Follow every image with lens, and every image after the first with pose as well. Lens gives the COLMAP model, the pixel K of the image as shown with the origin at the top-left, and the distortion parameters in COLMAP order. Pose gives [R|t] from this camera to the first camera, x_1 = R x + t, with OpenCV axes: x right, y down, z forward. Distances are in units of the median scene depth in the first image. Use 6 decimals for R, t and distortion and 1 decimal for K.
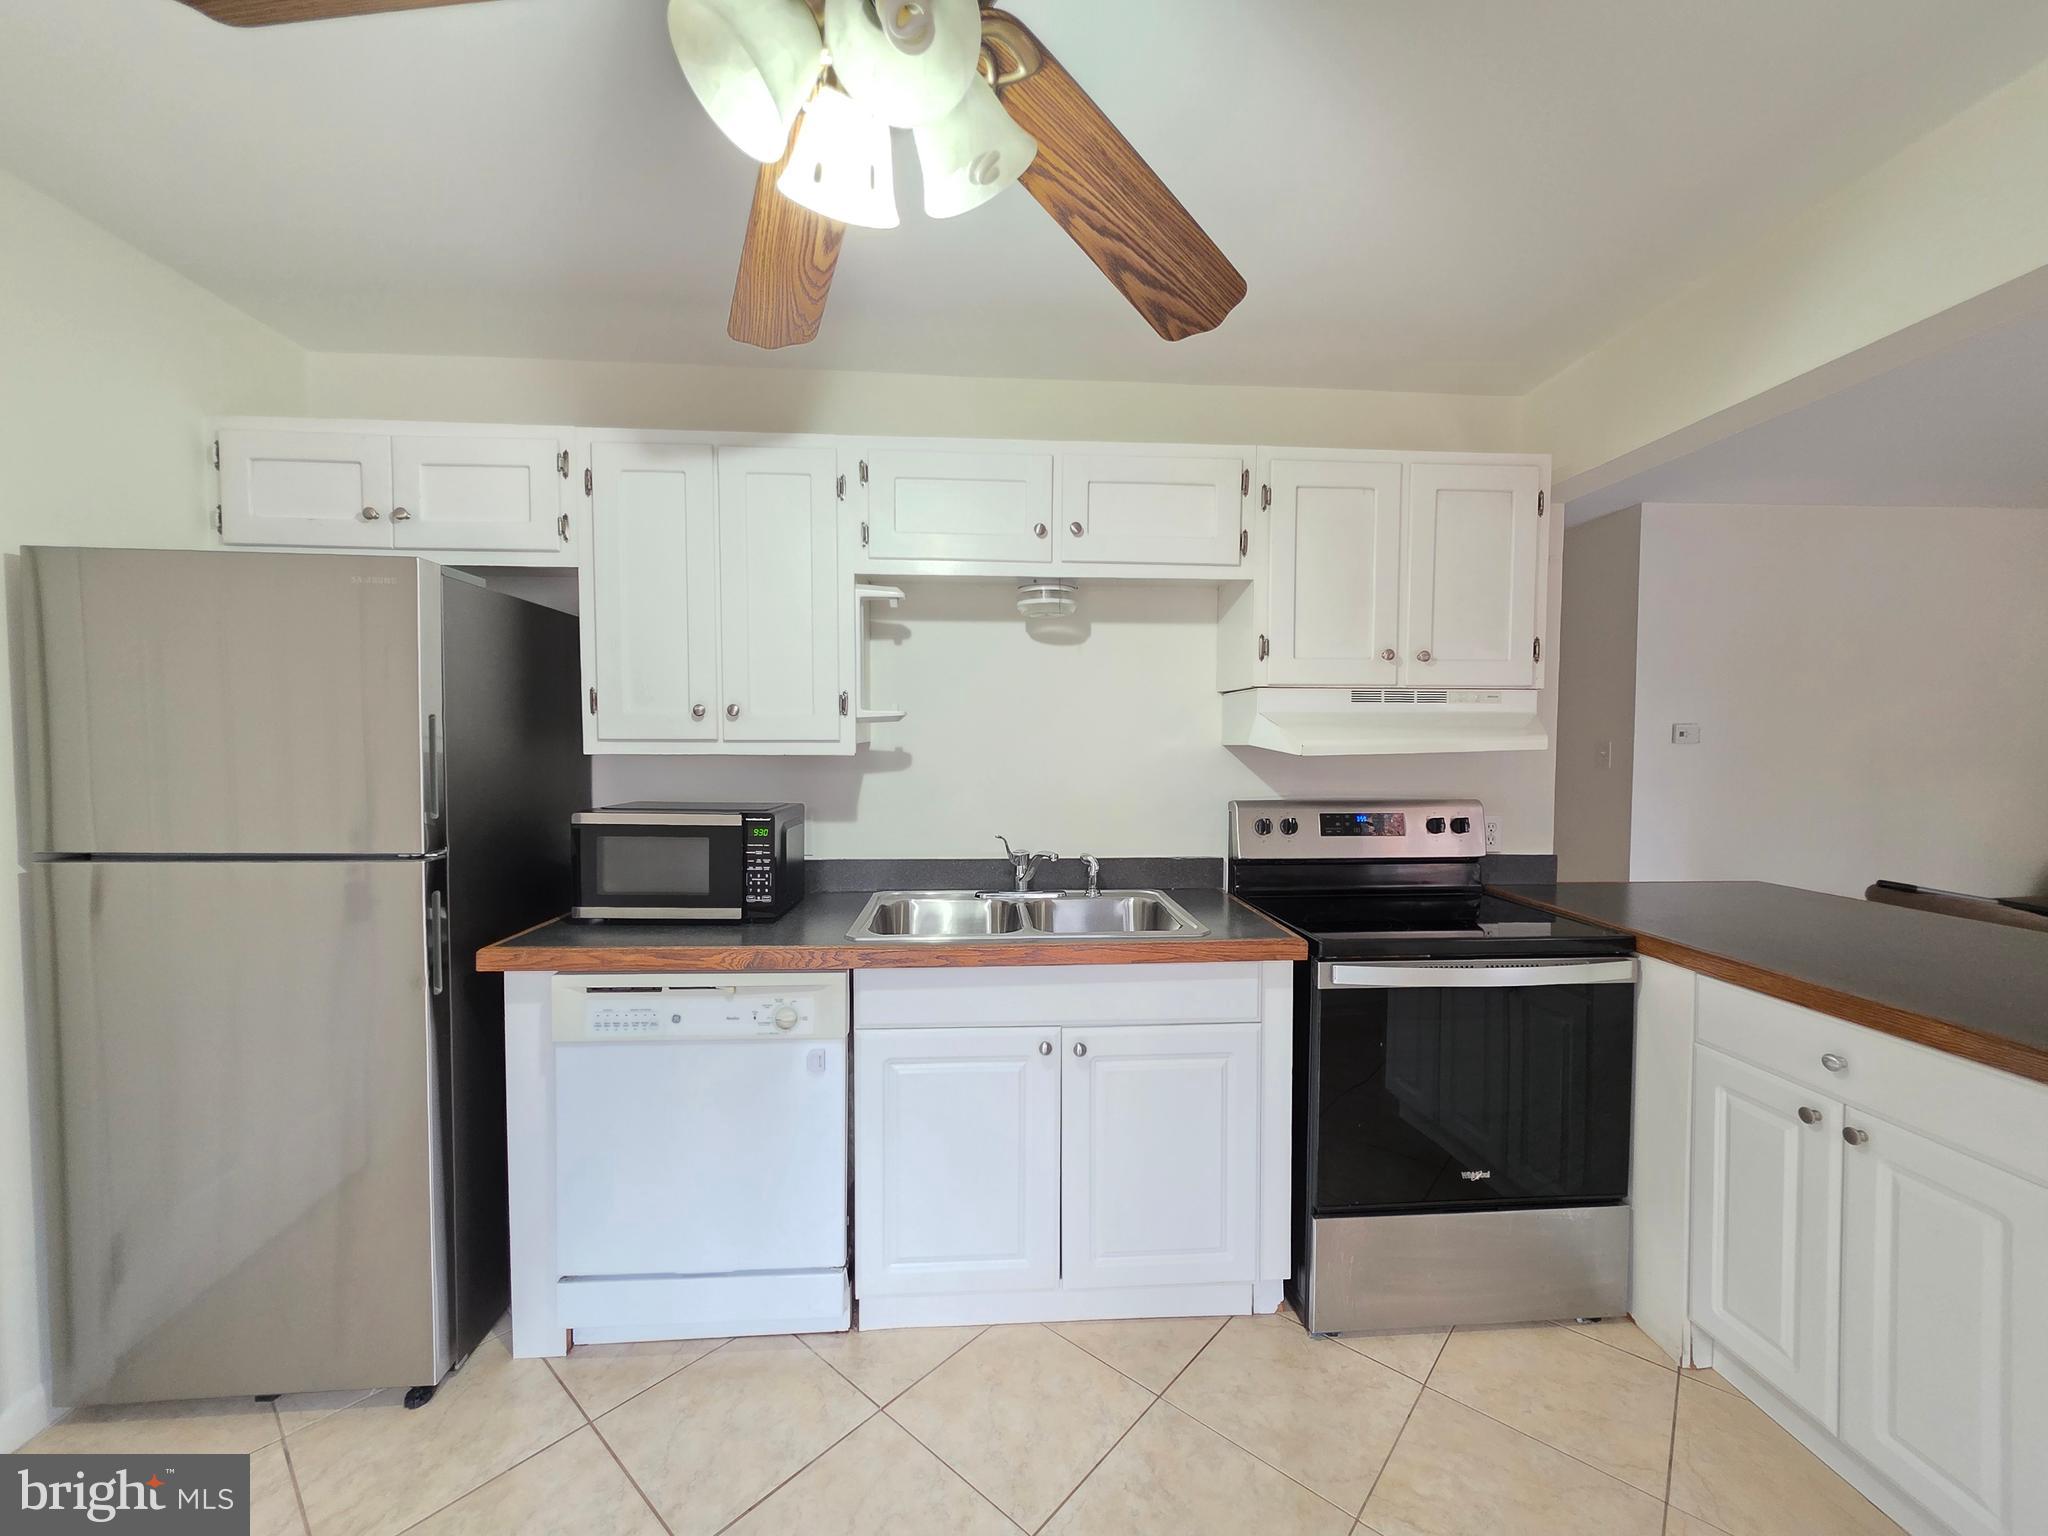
lens RADIAL K [[820.1, 0, 1025.4], [0, 820.1, 770.3], [0, 0, 1]] dist [0.001634, 0.000698]
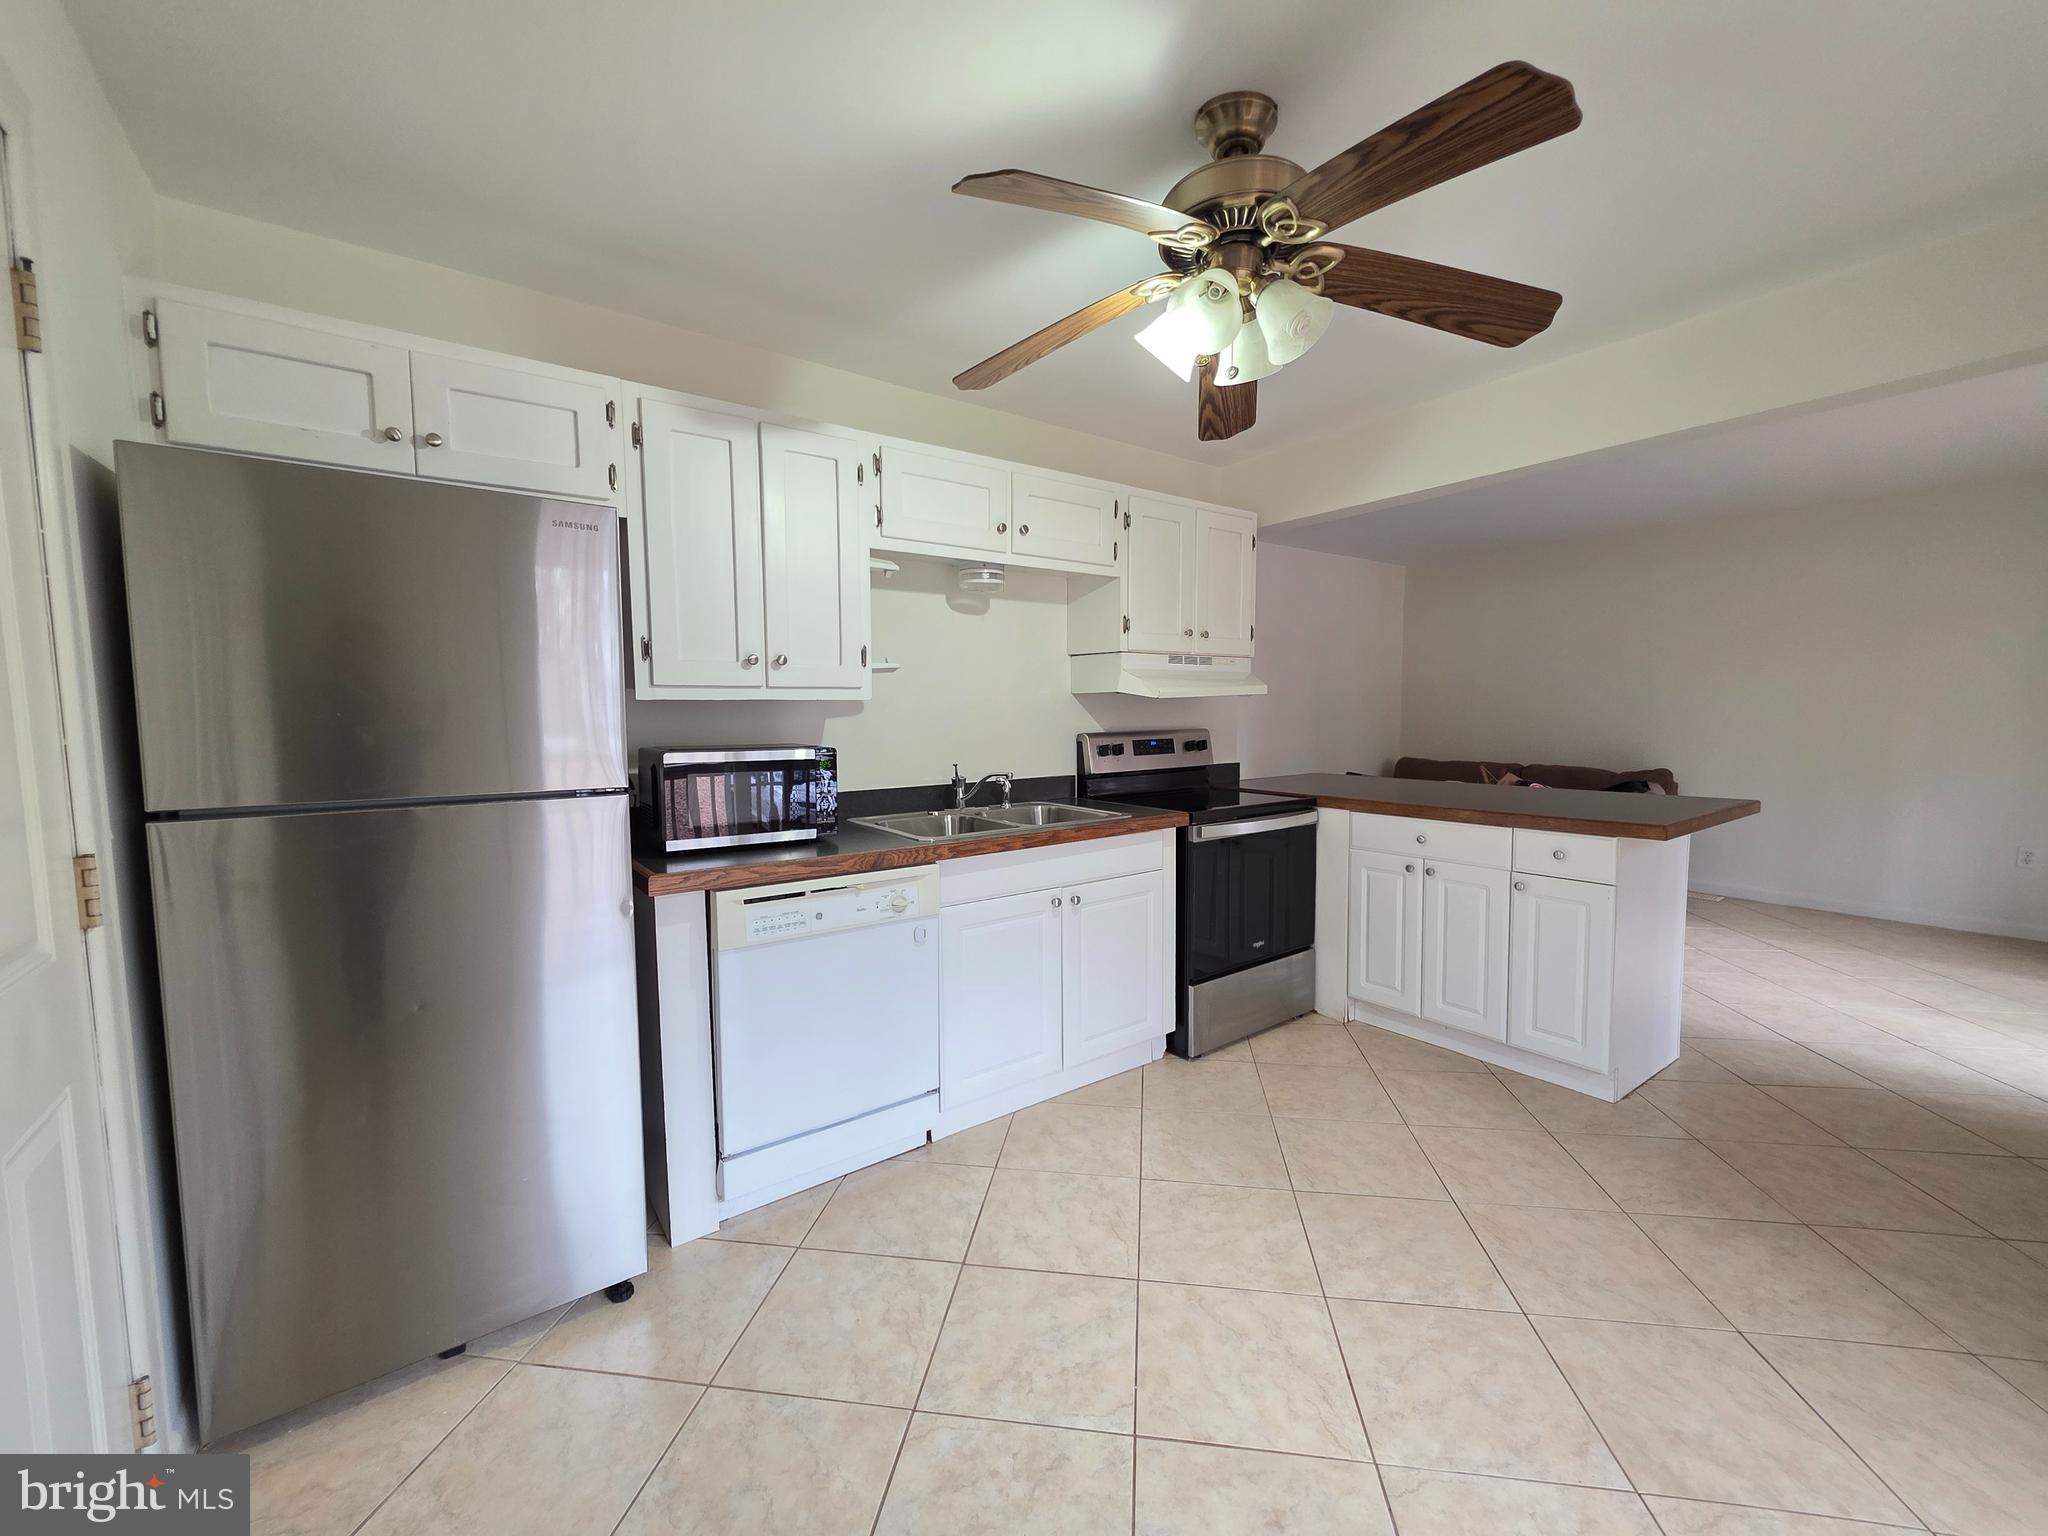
lens RADIAL K [[820.1, 0, 1030.5], [0, 820.1, 769.6], [0, 0, 1]] dist [0.001634, 0.000698]
pose [[0.839212, -0.052296, 0.541283, -0.689067], [0.032118, 0.998394, 0.046663, 0.036344], [-0.542854, -0.021775, 0.839544, -0.146956]]
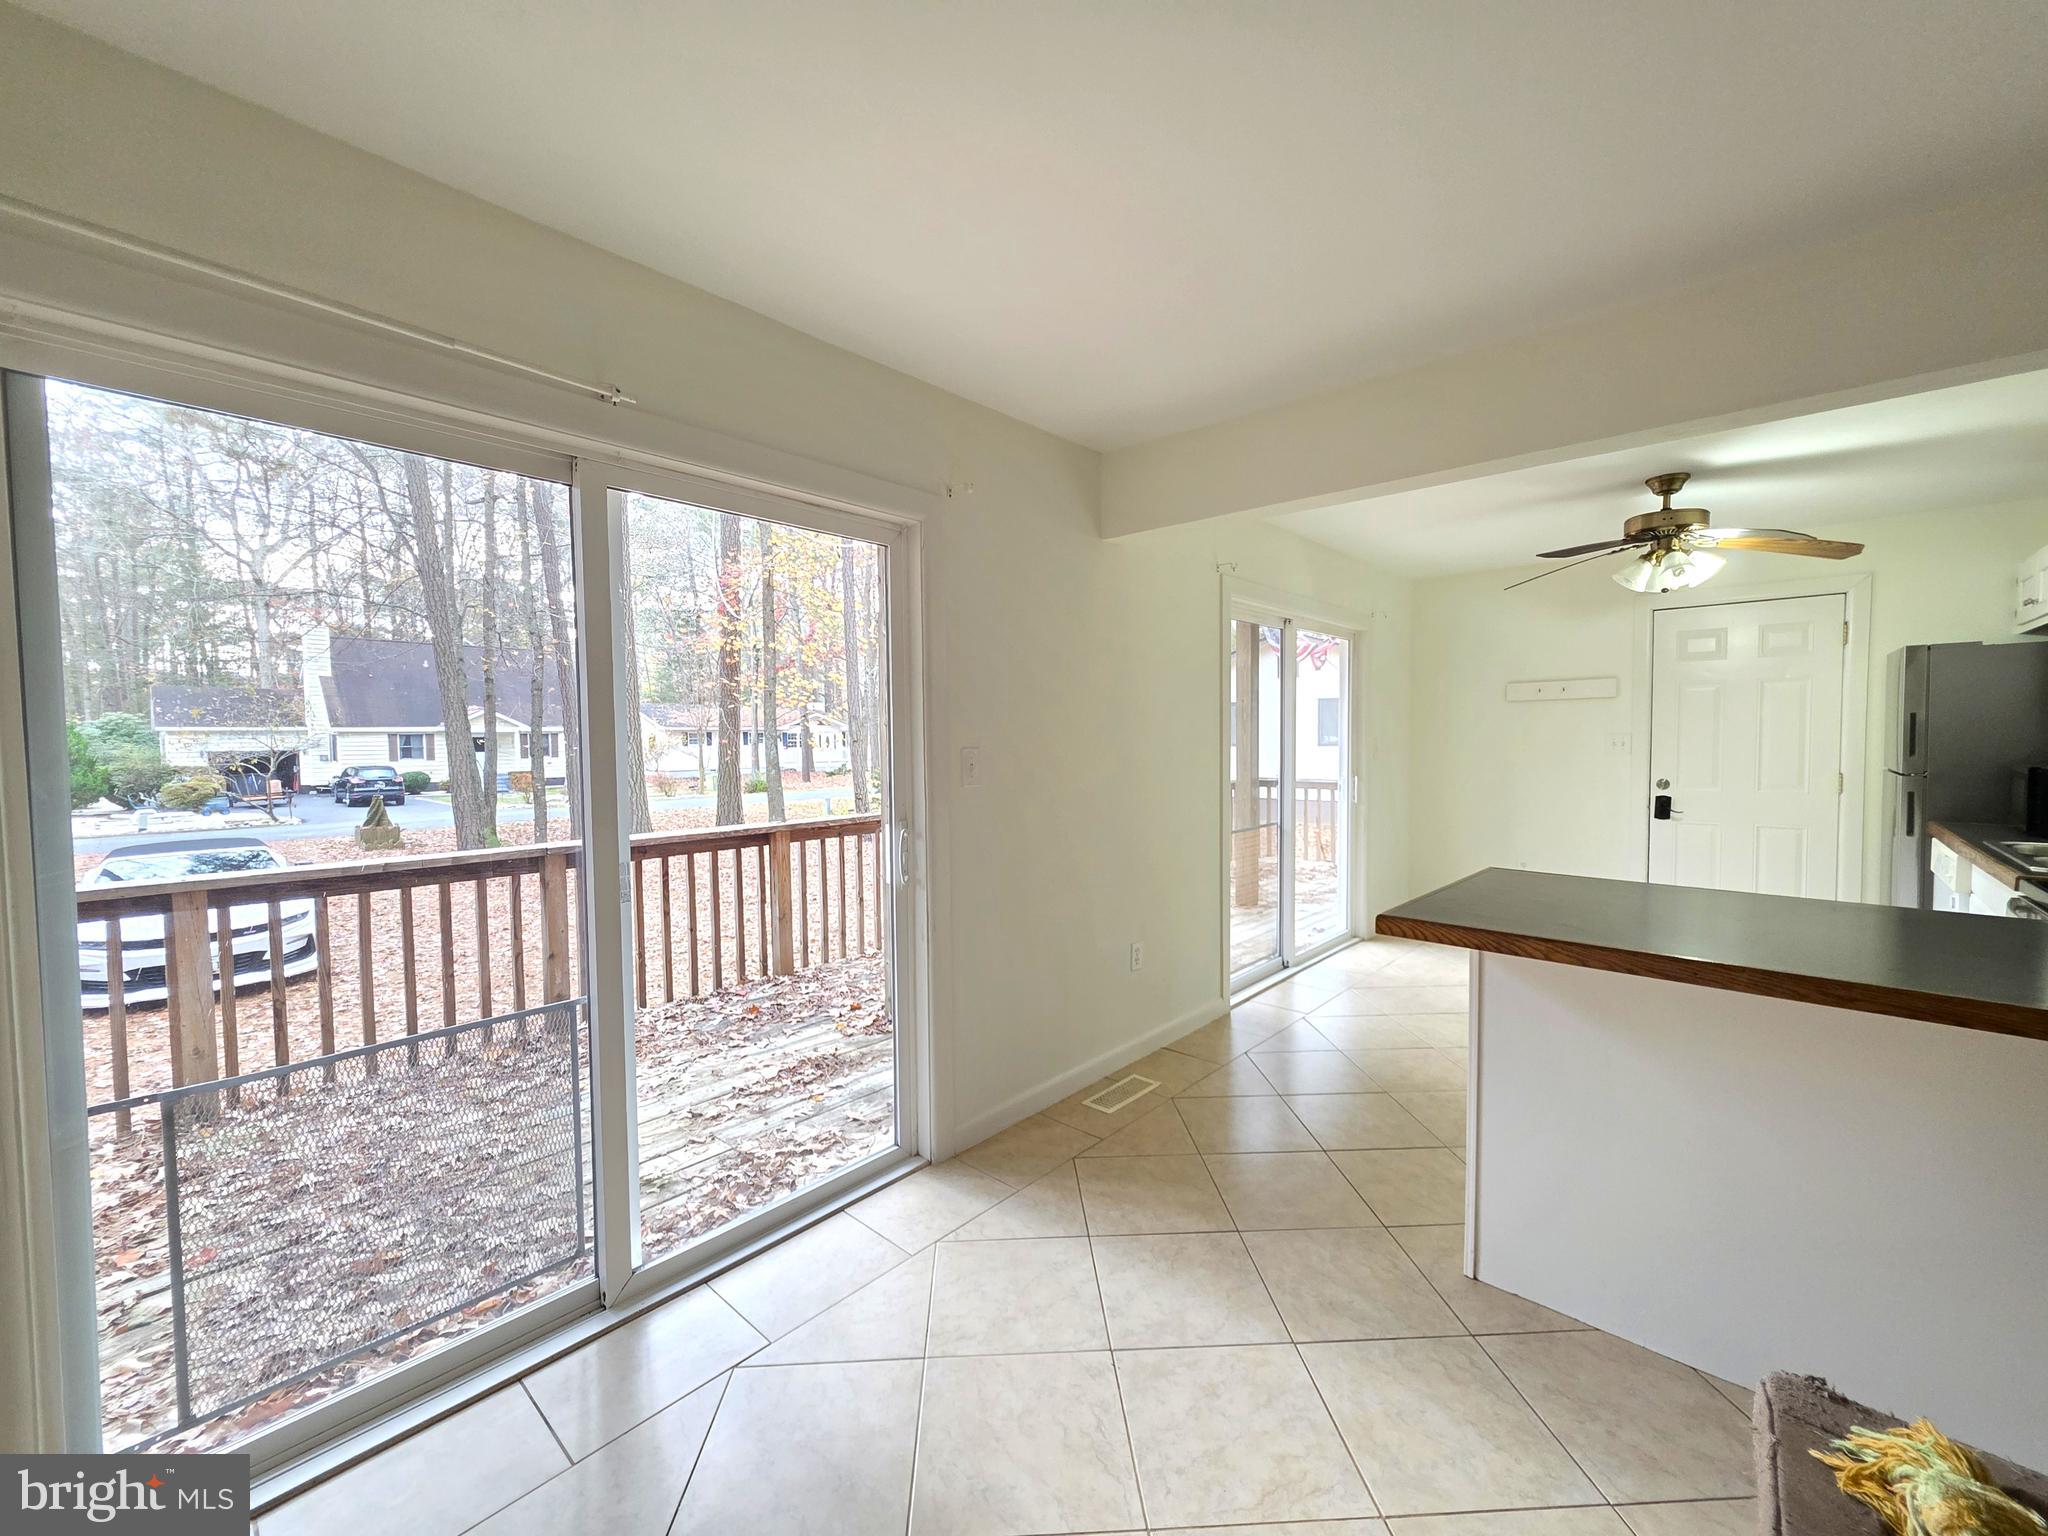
lens RADIAL K [[820.1, 0, 1030.5], [0, 820.1, 776.1], [0, 0, 1]] dist [0.001634, 0.000698]
pose [[-0.718655, 0.038679, -0.694291, 2.112573], [-0.012092, 0.997606, 0.068093, -0.015024], [0.695262, 0.057331, -0.716466, 0.757380]]
